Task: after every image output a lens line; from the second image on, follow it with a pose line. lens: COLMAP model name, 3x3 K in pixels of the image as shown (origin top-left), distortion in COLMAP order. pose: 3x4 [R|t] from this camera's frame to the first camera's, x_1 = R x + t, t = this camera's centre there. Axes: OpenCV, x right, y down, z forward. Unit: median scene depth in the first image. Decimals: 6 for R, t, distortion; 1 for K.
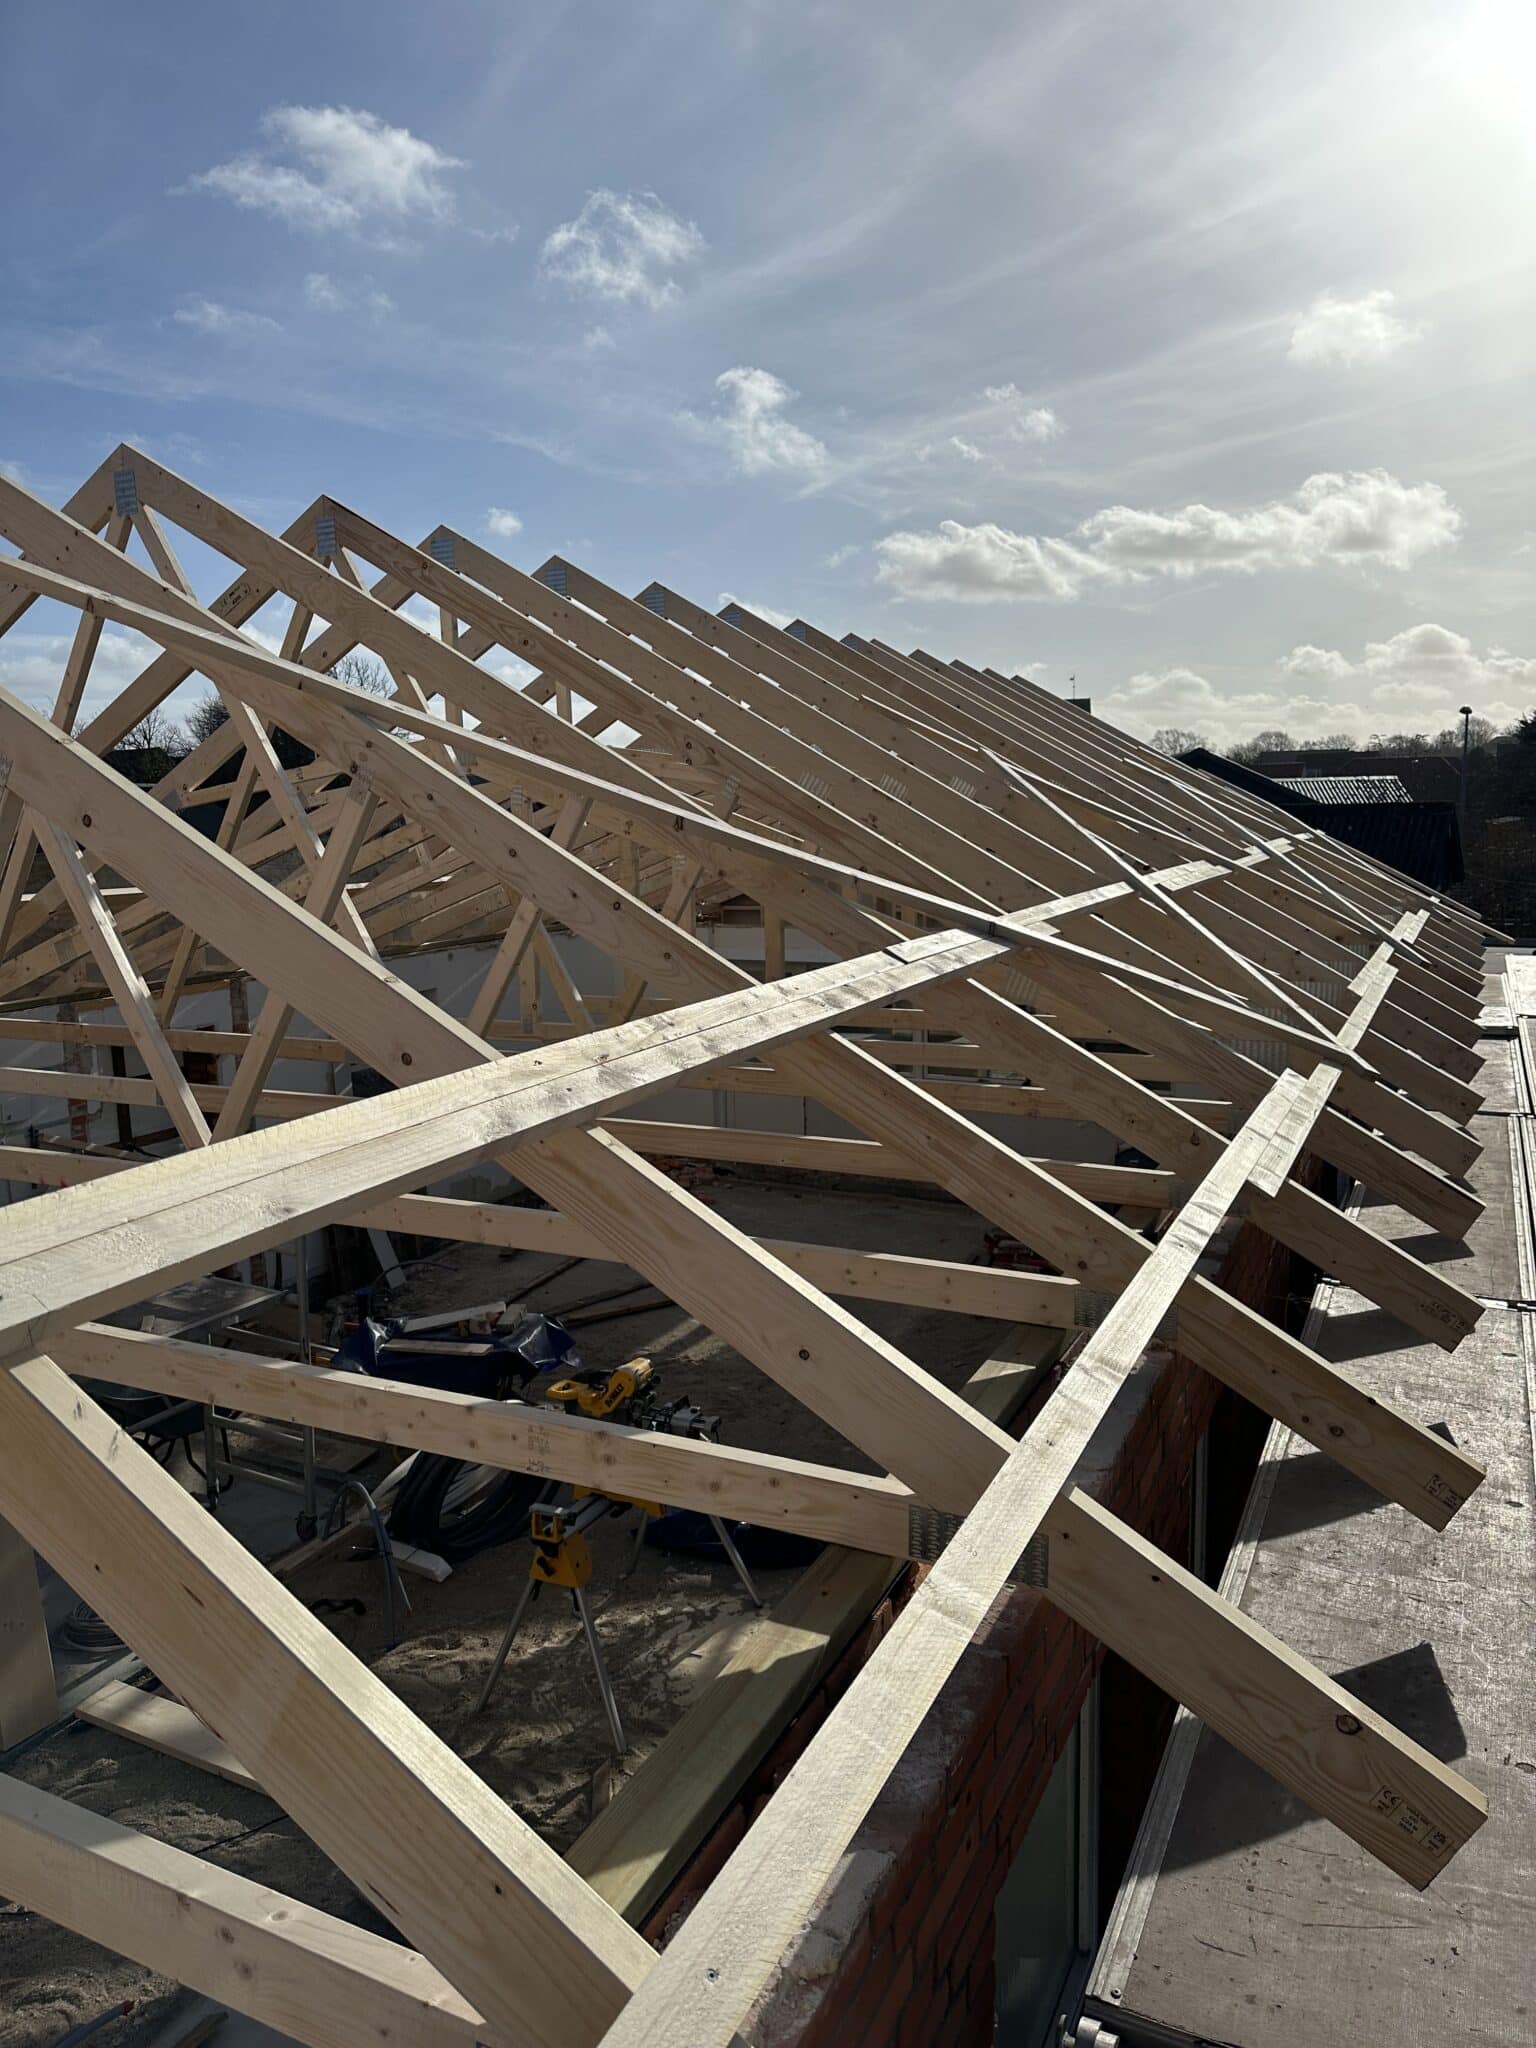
lens RADIAL K [[1439.0, 0, 768.0], [0, 1439.0, 1024.0], [0, 0, 1]] dist [-0.003389, -0.002868]
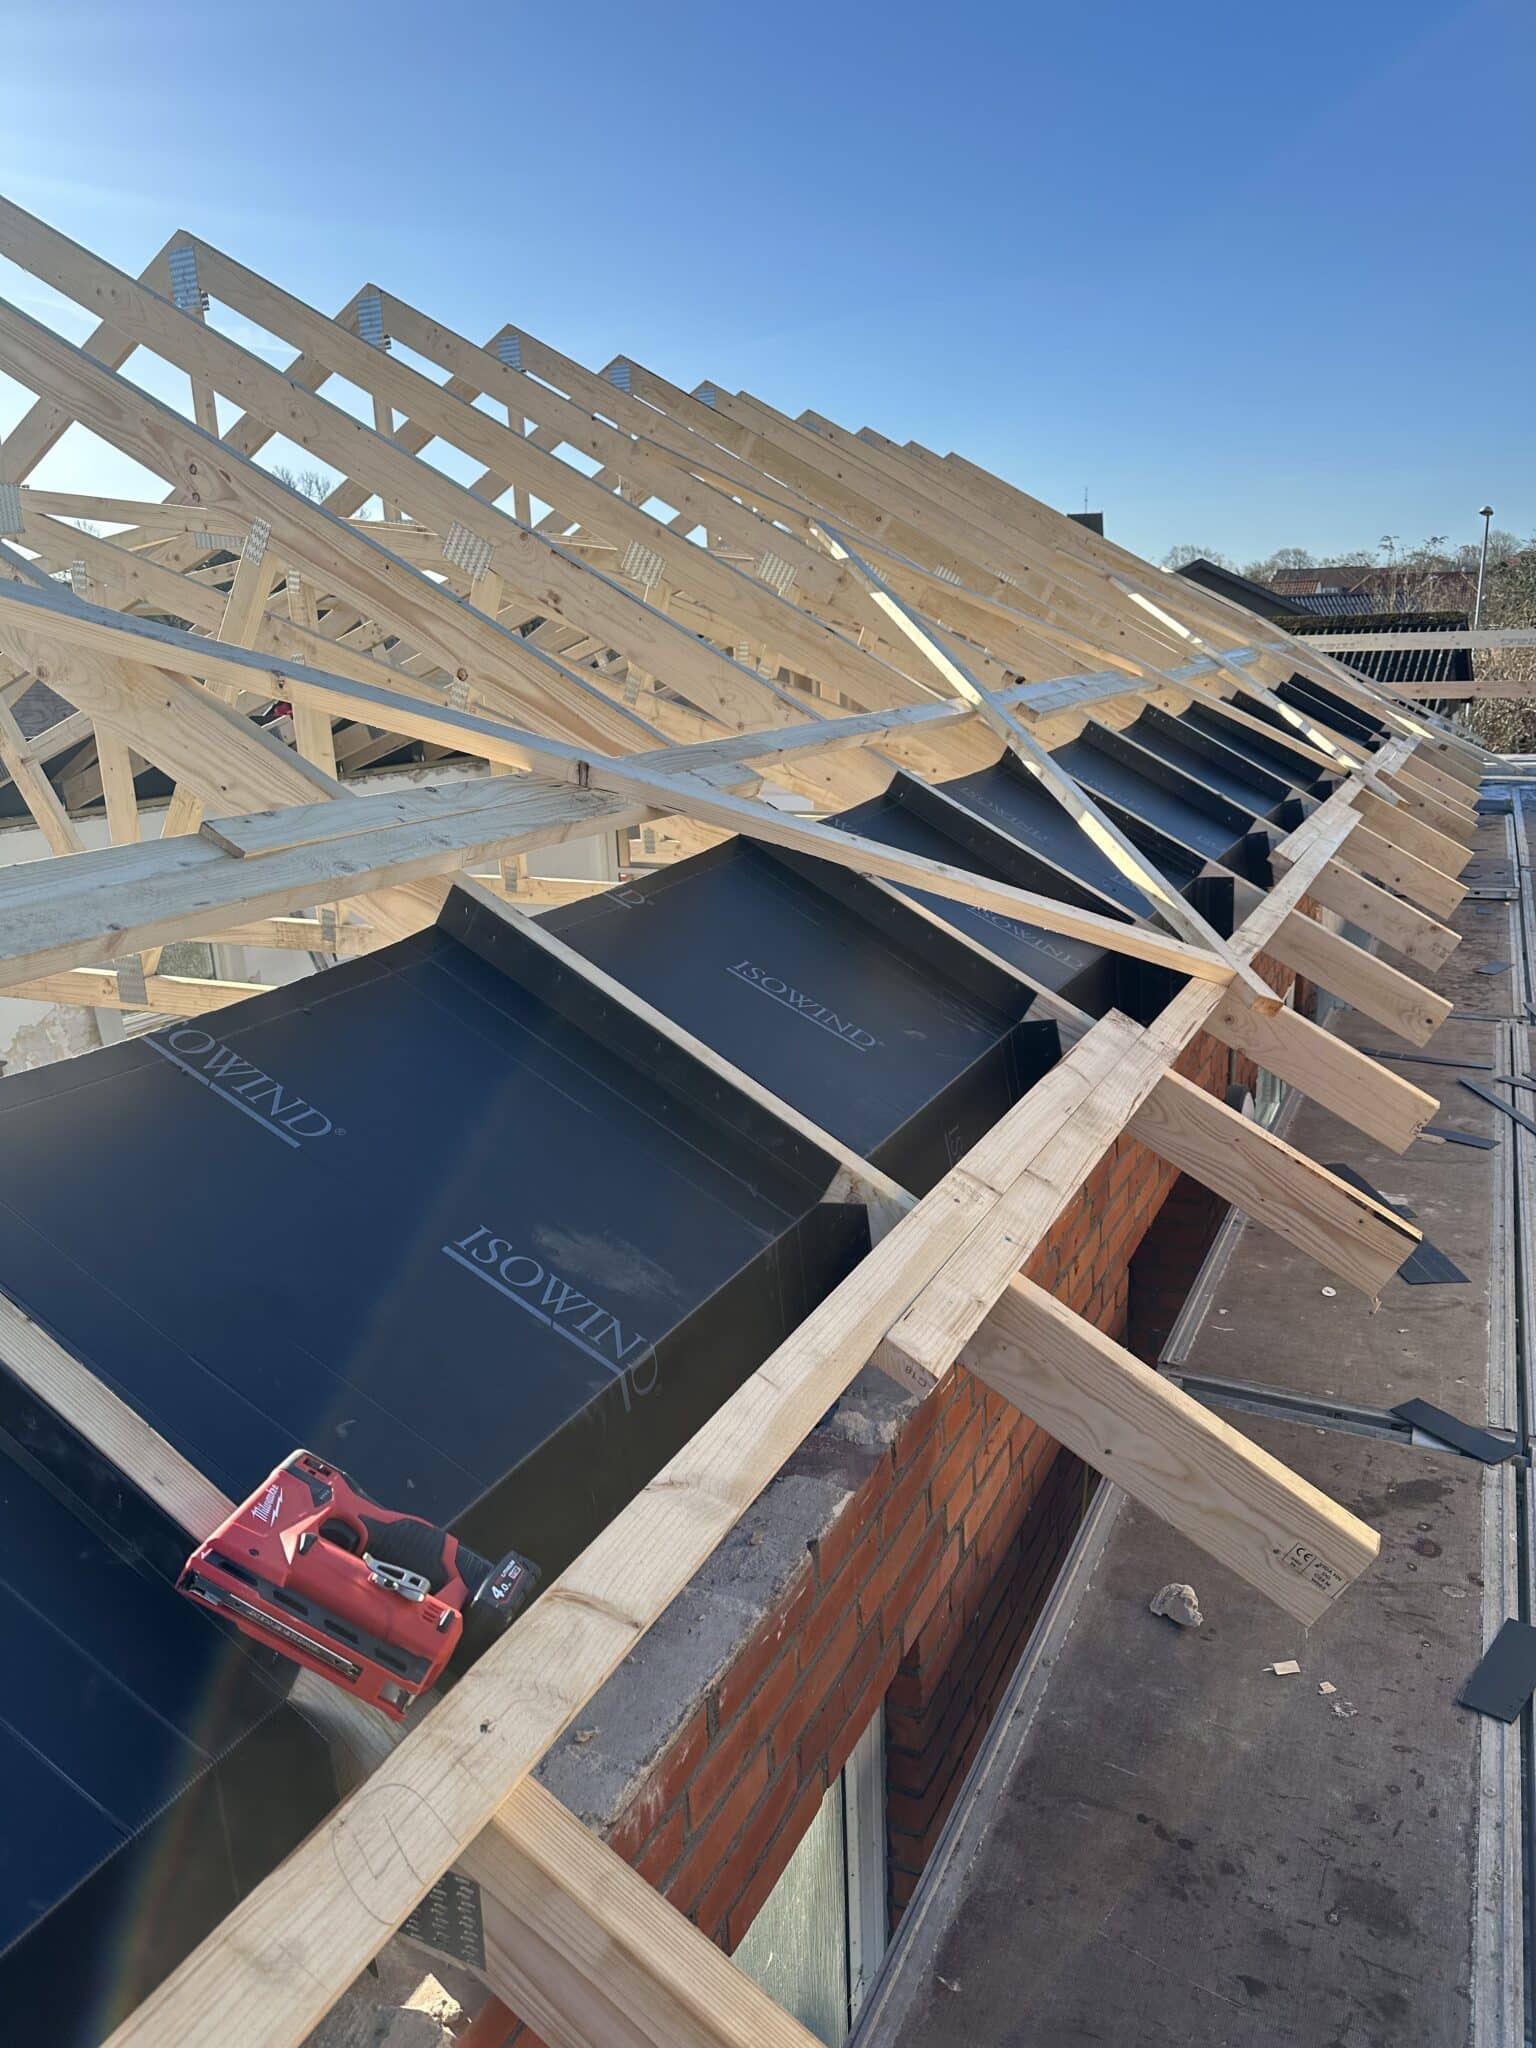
lens RADIAL K [[1439.0, 0, 768.0], [0, 1439.0, 1024.0], [0, 0, 1]] dist [-0.003389, -0.002868]
pose [[0.999962, -0.008378, 0.002421, 0.174331], [0.008002, 0.991835, 0.127276, -0.031476], [-0.003467, -0.127252, 0.991864, 0.330115]]
